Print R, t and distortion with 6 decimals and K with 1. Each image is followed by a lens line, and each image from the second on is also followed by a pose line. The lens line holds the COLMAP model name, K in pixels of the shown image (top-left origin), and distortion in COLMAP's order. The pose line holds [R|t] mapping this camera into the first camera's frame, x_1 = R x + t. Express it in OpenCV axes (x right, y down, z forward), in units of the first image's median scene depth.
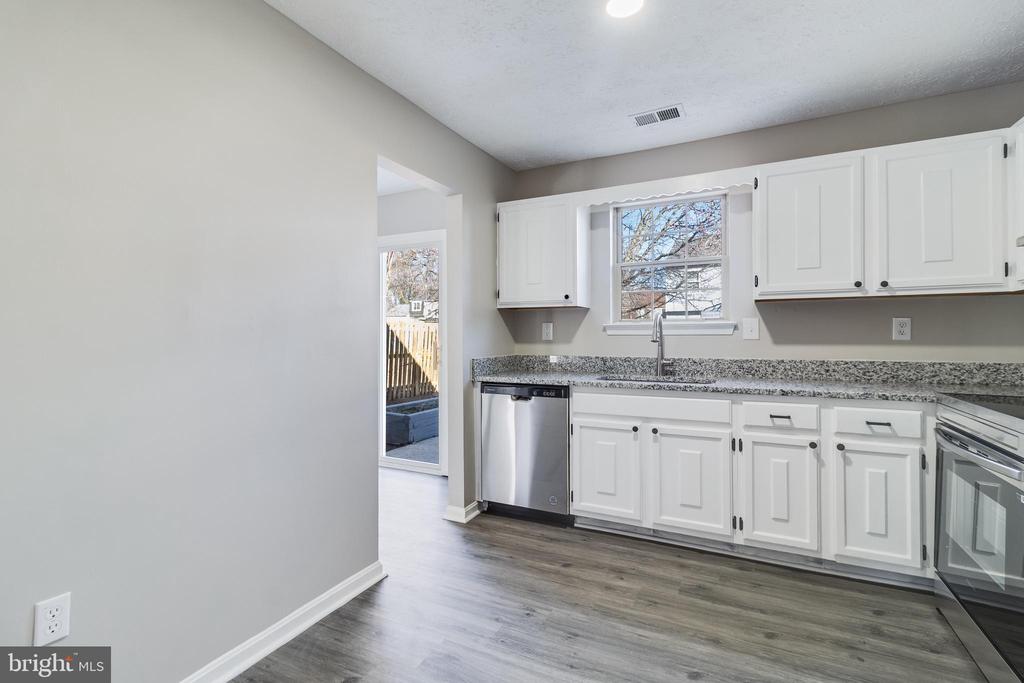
lens RADIAL K [[478.0, 0, 519.5], [0, 478.0, 335.7], [0, 0, 1]] dist [0.001306, -0.000640]
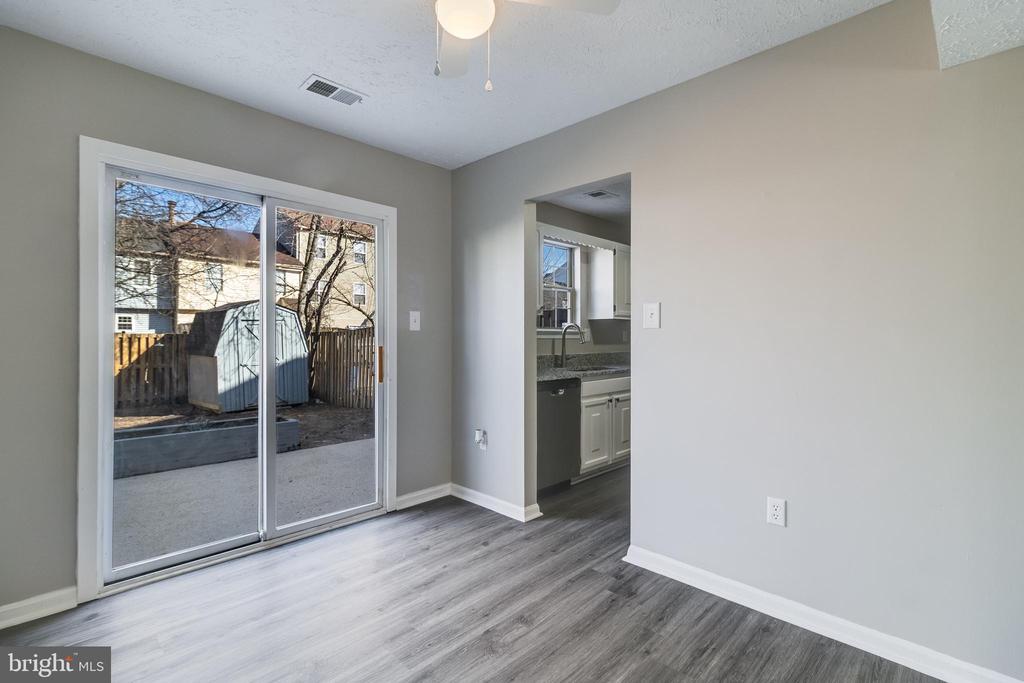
lens RADIAL K [[475.6, 0, 514.4], [0, 475.6, 338.7], [0, 0, 1]] dist [0.013007, -0.000282]
pose [[0.307372, -0.001749, 0.951588, -0.851859], [-0.004215, 0.999986, 0.003199, -0.004592], [-0.951580, -0.004995, 0.307360, 0.543170]]
